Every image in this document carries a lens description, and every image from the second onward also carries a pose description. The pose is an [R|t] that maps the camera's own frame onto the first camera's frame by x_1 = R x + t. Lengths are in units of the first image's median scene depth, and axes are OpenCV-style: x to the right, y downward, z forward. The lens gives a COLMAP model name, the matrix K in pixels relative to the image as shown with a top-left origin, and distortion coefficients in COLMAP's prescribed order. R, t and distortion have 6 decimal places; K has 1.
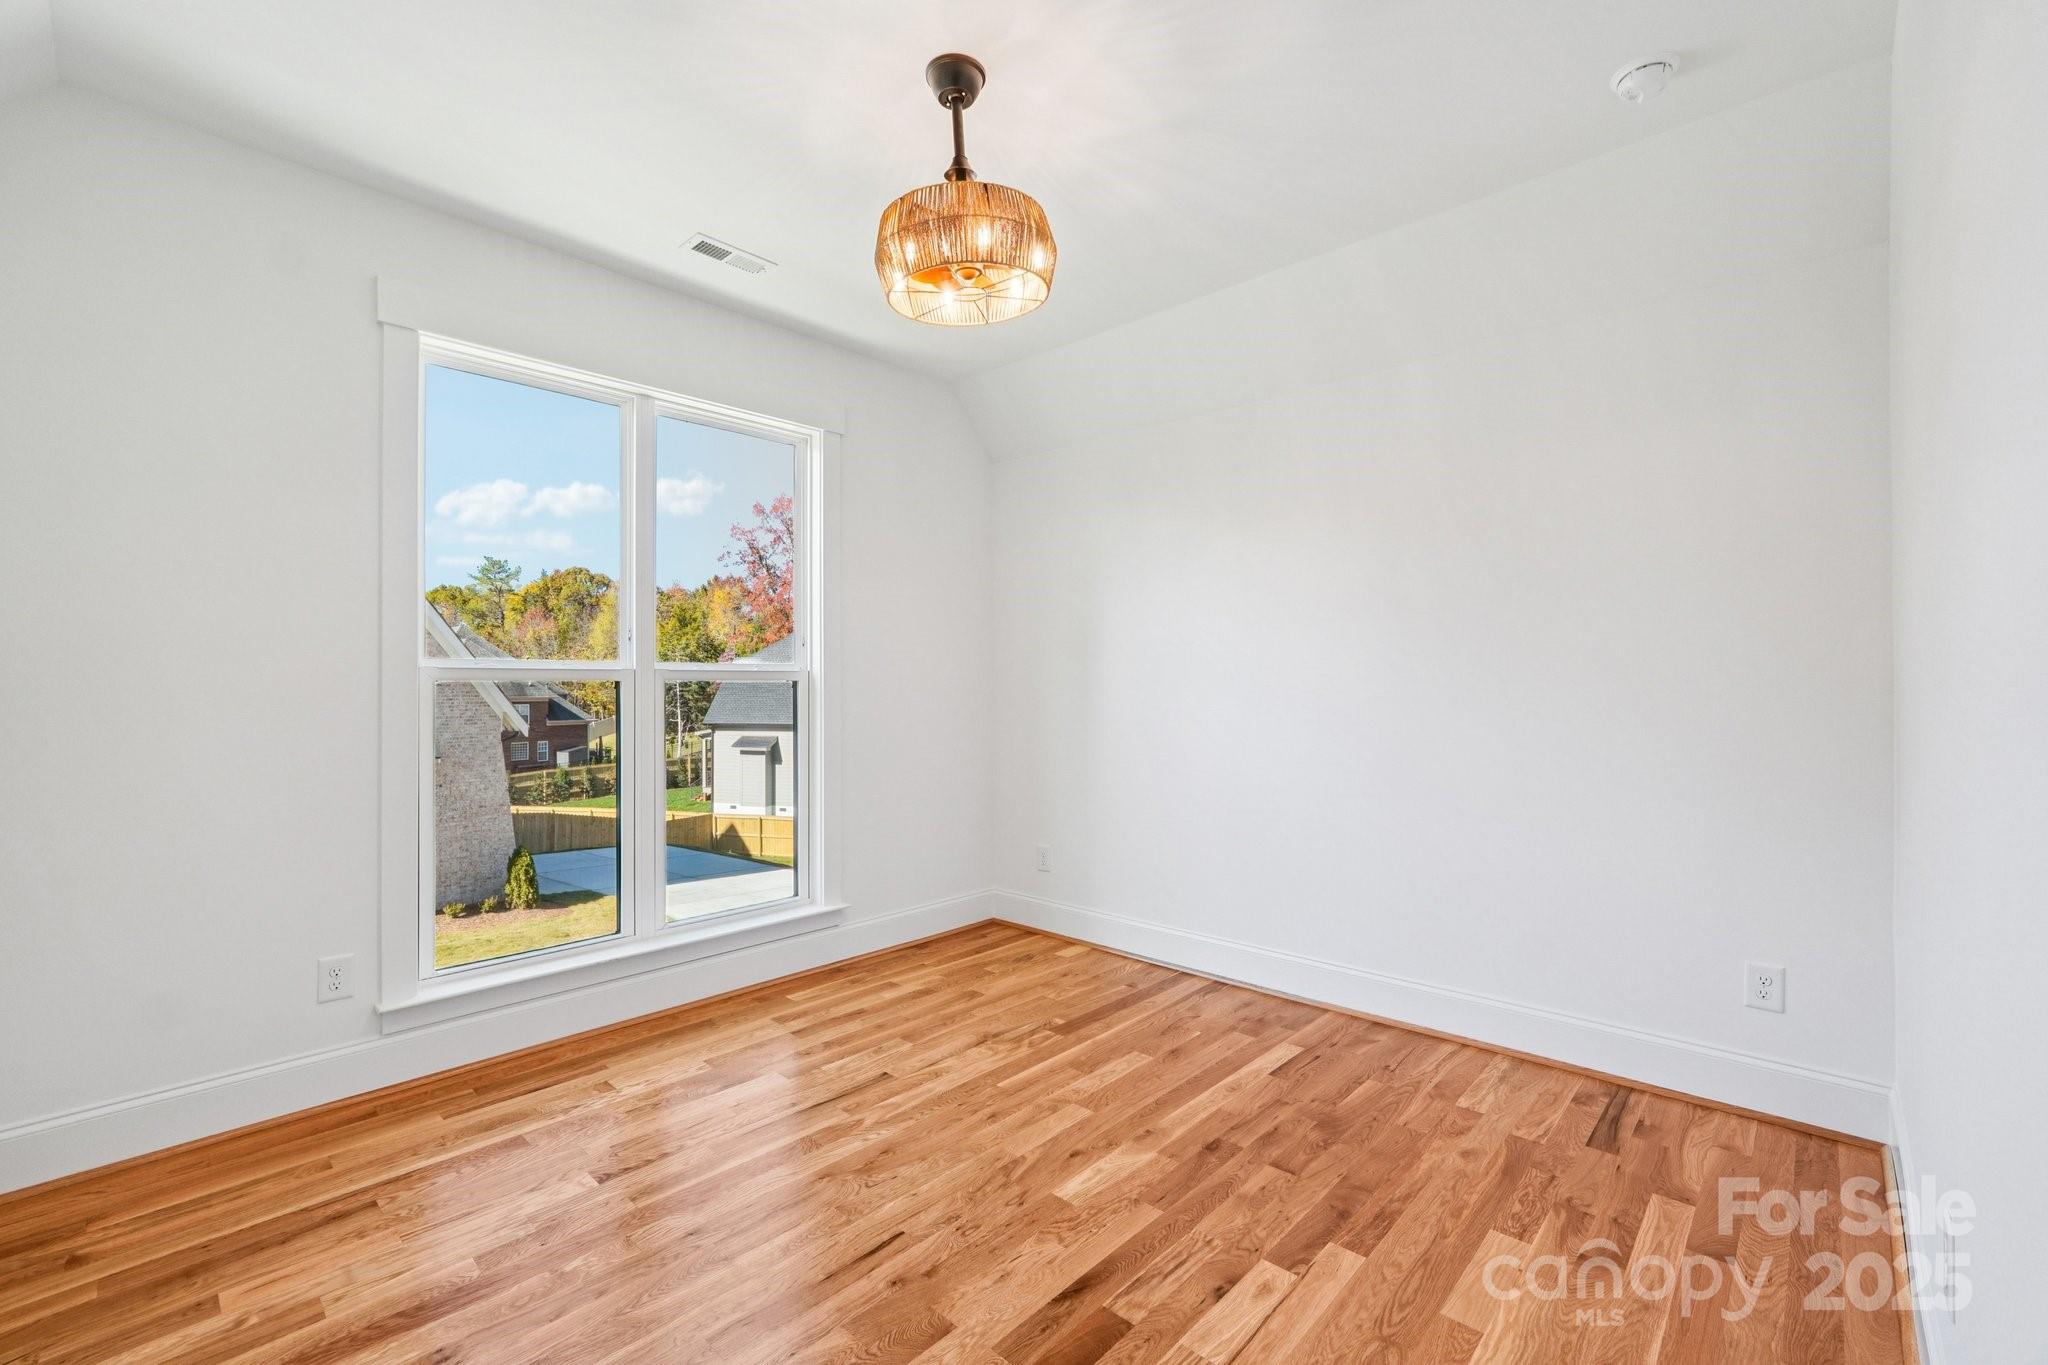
lens RADIAL K [[857.4, 0, 1024.3], [0, 857.4, 673.5], [0, 0, 1]] dist [0.000860, 0.000172]
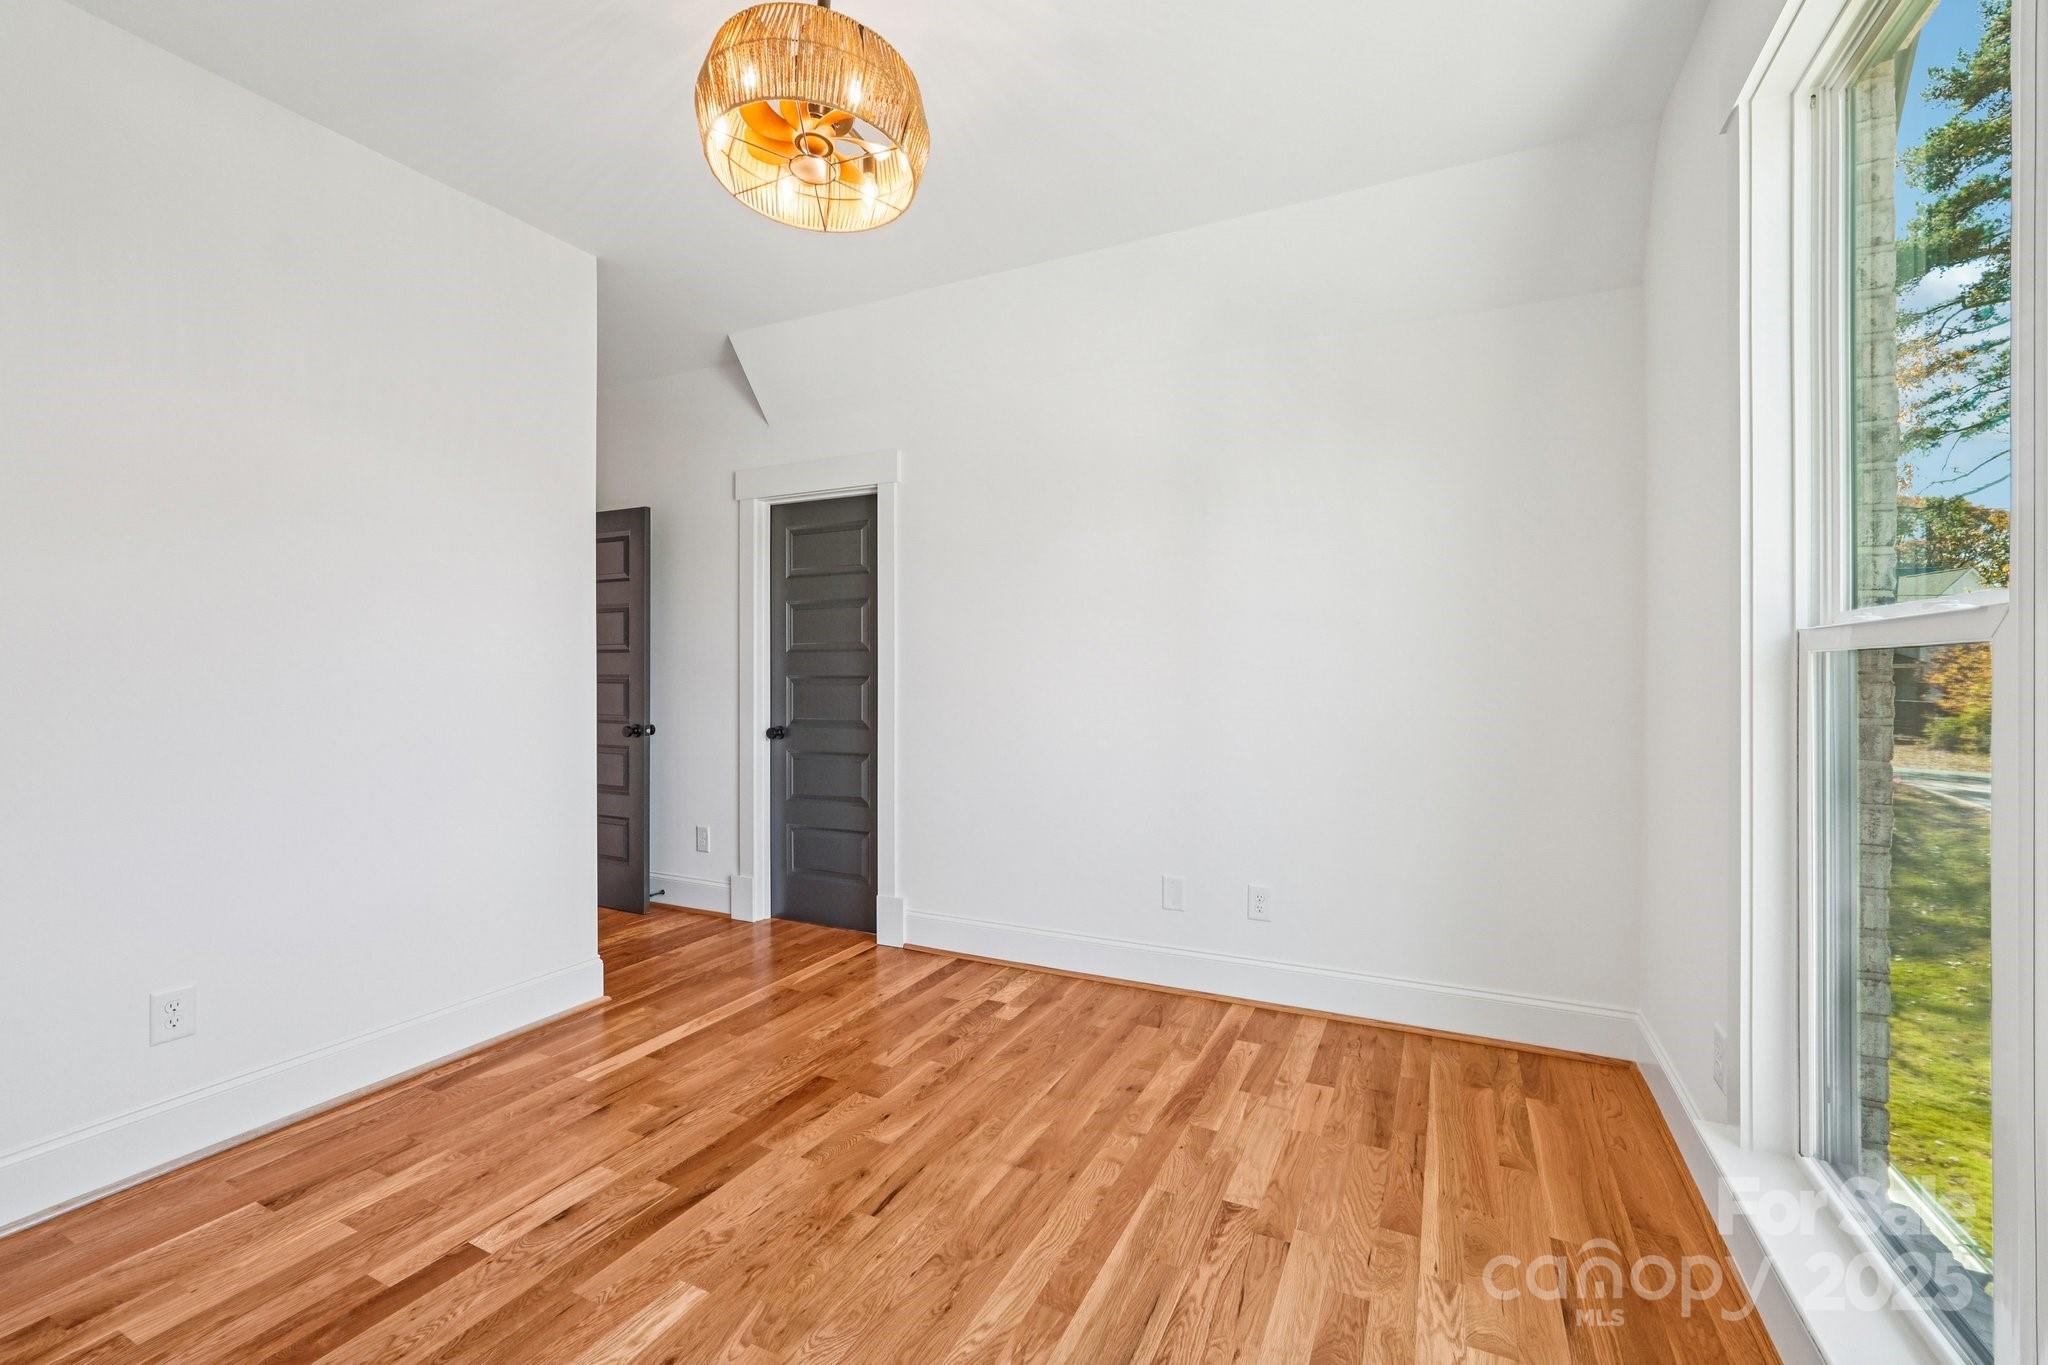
lens RADIAL K [[857.4, 0, 1031.5], [0, 857.4, 670.9], [0, 0, 1]] dist [0.000860, 0.000172]
pose [[-0.953010, 0.008211, -0.302829, -0.019896], [0.012603, 0.999842, -0.012553, 0.030270], [0.302678, -0.015780, -0.952962, 2.047645]]
